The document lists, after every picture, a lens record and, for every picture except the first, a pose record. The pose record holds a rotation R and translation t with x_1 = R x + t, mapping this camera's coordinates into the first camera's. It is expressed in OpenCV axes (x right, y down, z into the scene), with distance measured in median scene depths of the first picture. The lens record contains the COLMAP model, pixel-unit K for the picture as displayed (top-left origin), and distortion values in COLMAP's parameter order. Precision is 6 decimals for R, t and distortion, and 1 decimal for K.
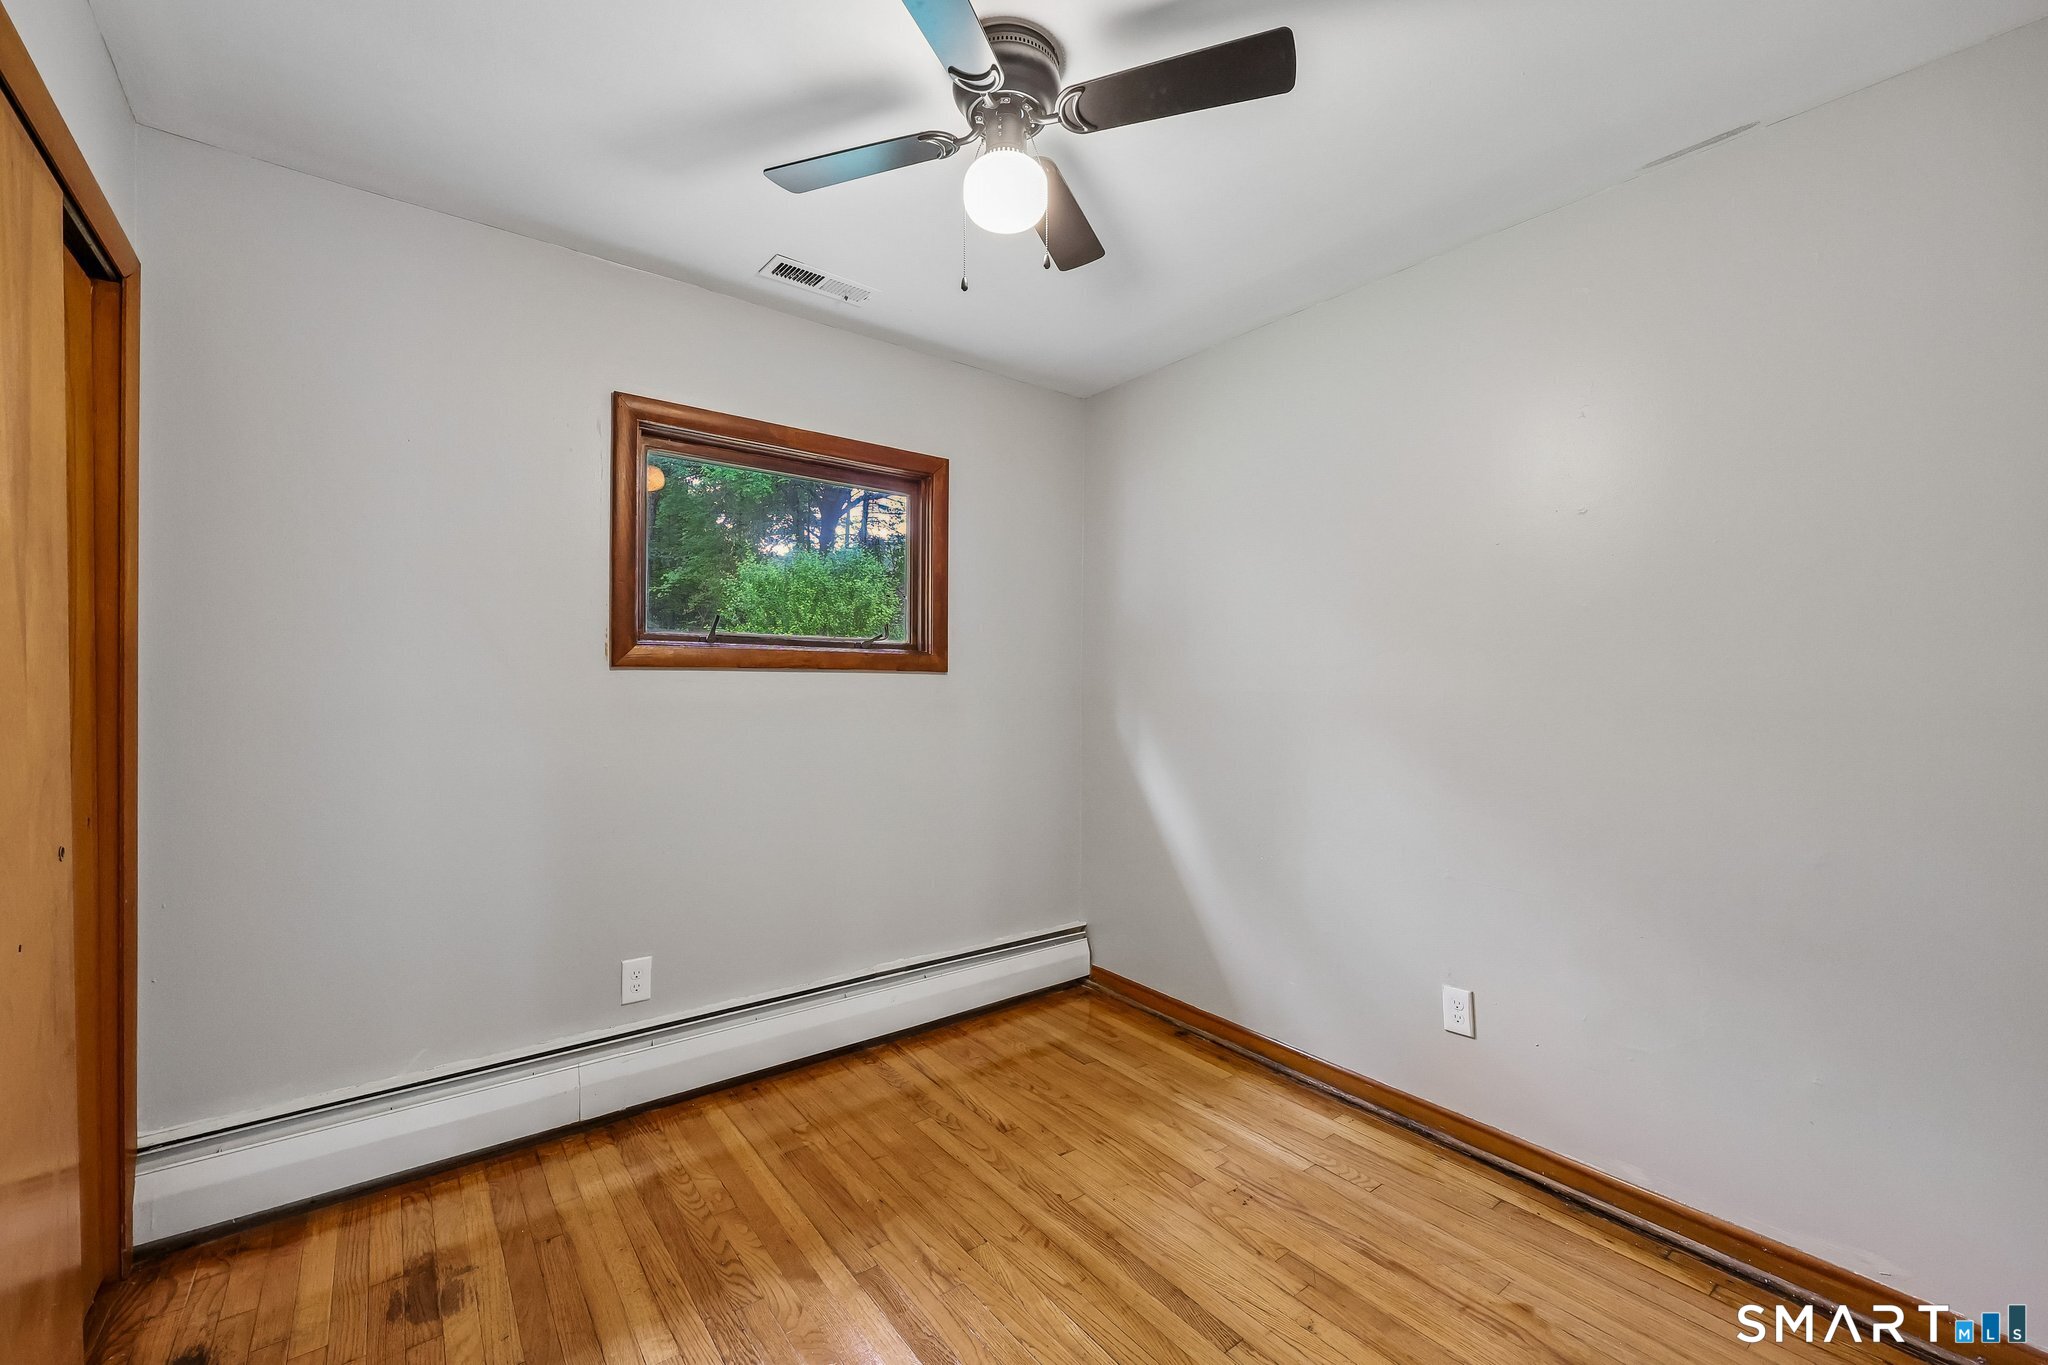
lens RADIAL K [[820.5, 0, 1024.0], [0, 820.5, 682.5], [0, 0, 1]] dist [0.000903, 0.000084]
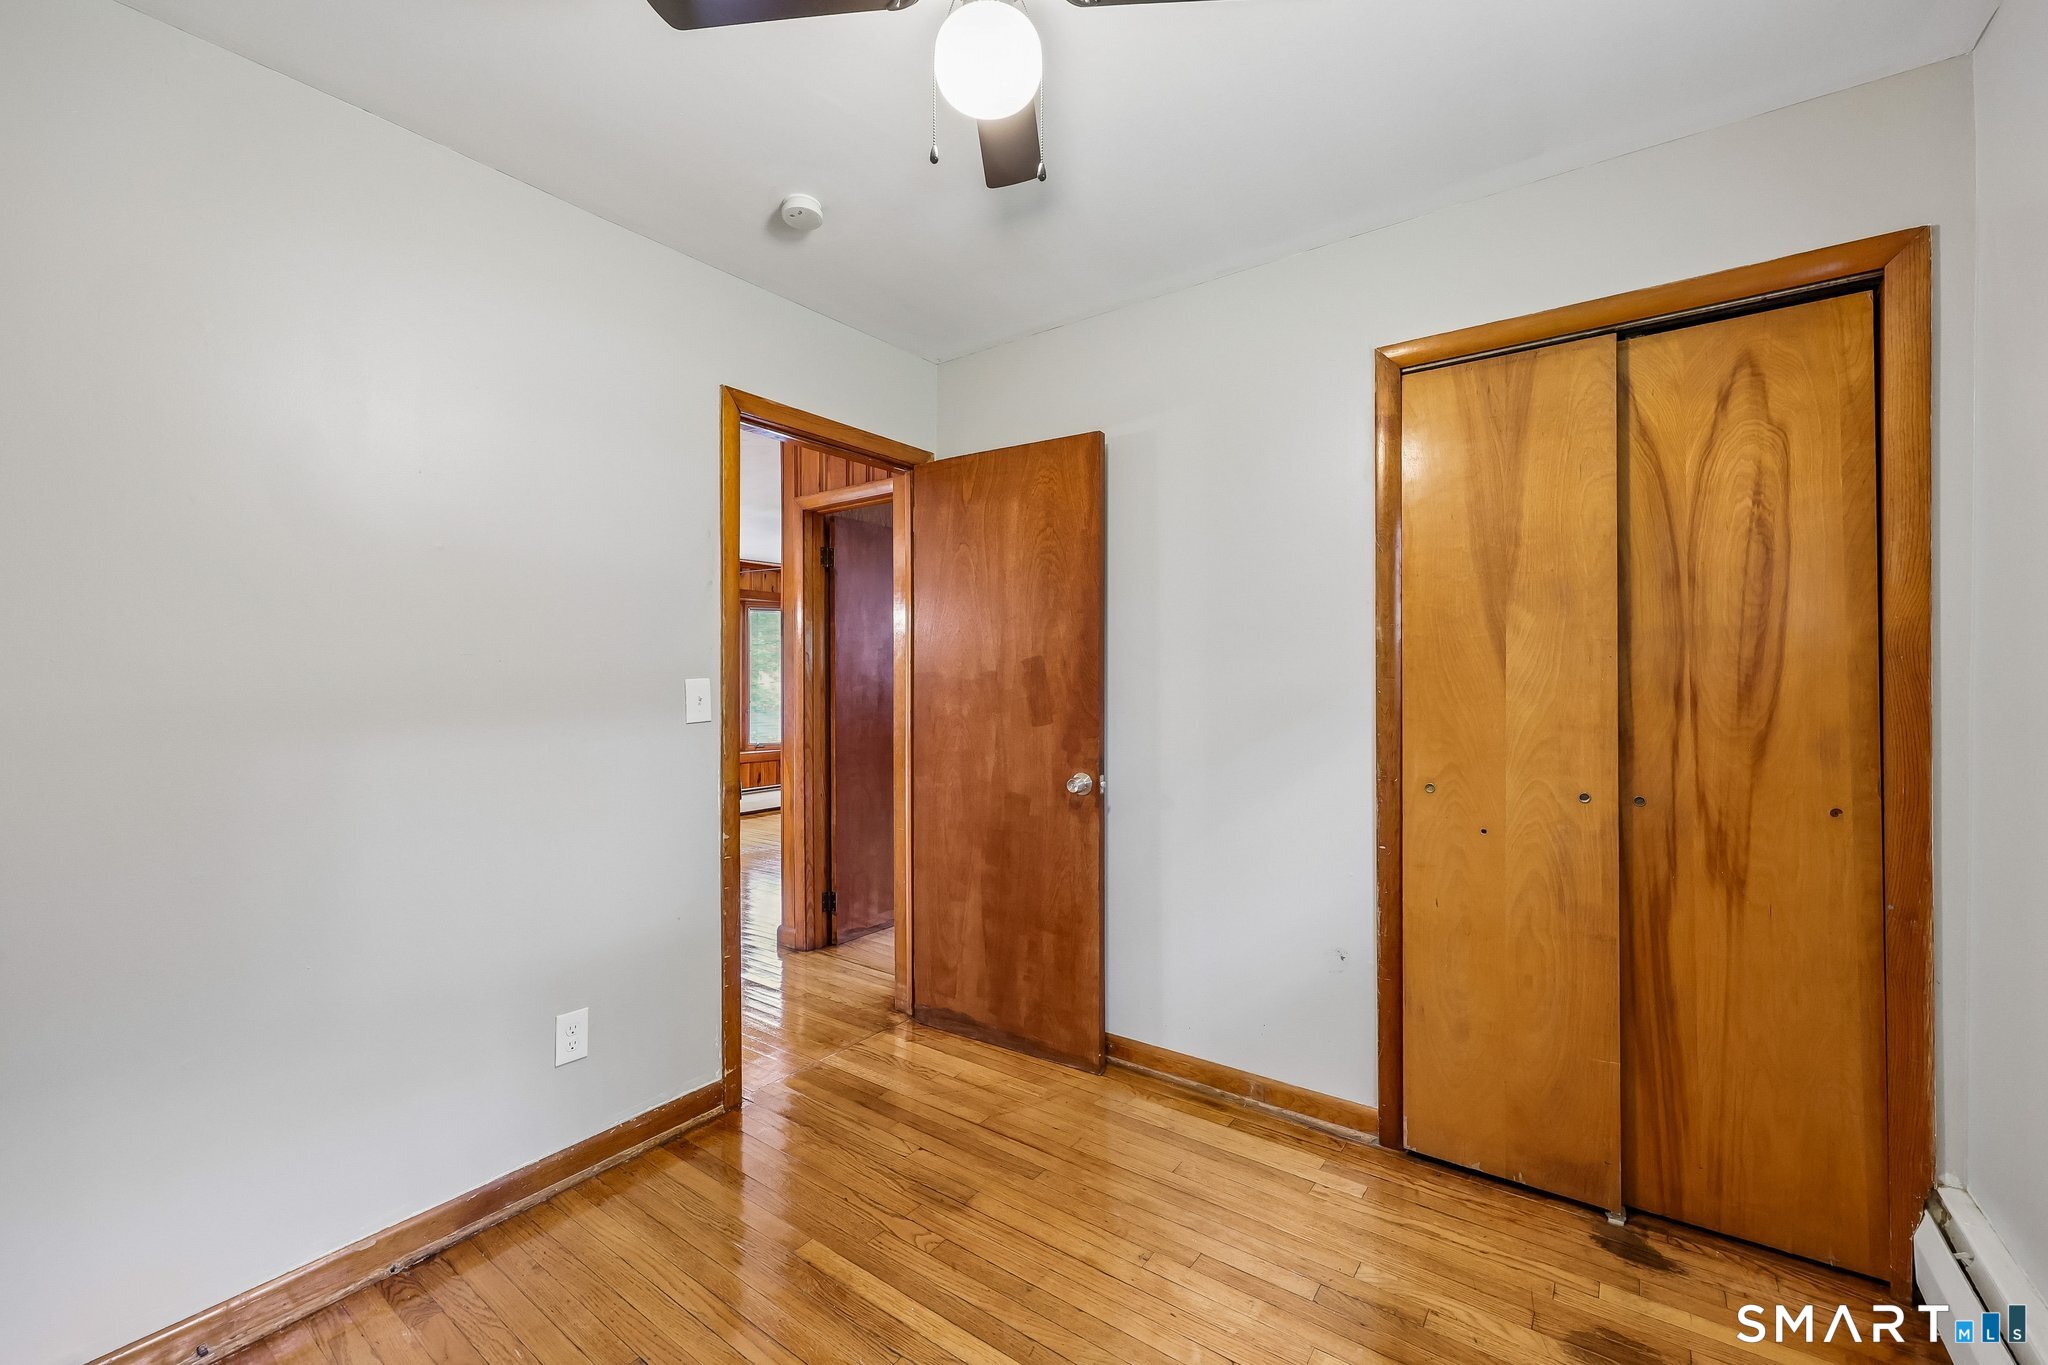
lens RADIAL K [[827.6, 0, 1024.0], [0, 827.6, 682.5], [0, 0, 1]] dist [-0.001473, -0.000259]
pose [[-0.958124, 0.000759, -0.286353, 0.117358], [0.001264, 0.999998, -0.001578, 0.002259], [0.286351, -0.001874, -0.958123, 1.188329]]
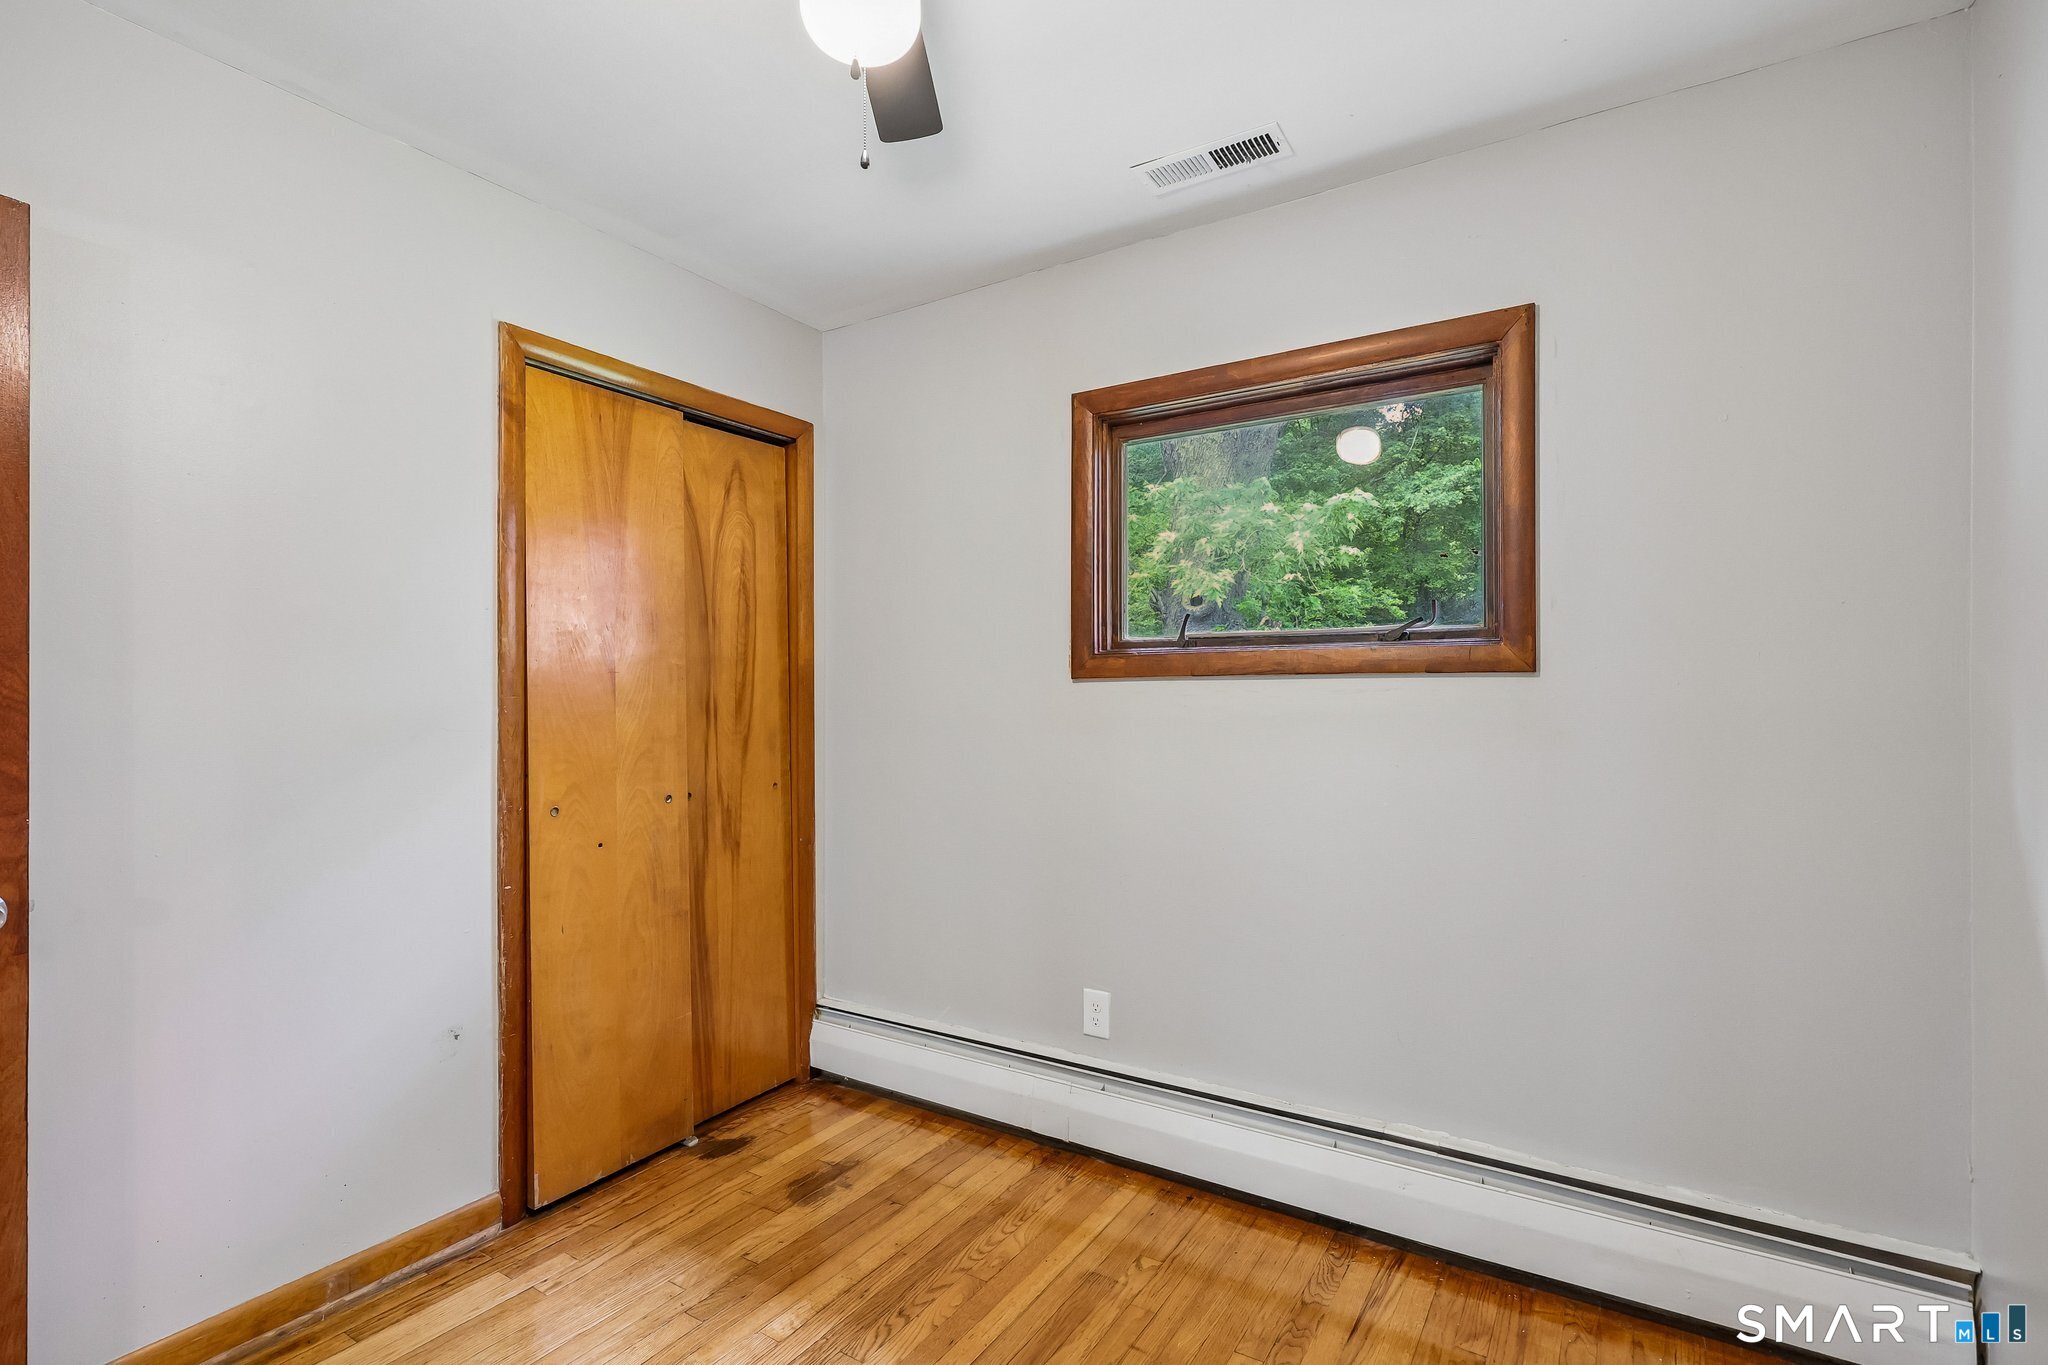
lens RADIAL K [[943.1, 0, 1030.8], [0, 943.1, 694.1], [0, 0, 1]] dist [-0.002887, -0.000160]
pose [[0.347509, -0.006225, -0.937656, 0.524472], [0.008584, 0.999957, -0.003457, 0.002165], [0.937637, -0.006847, 0.347548, 0.573391]]
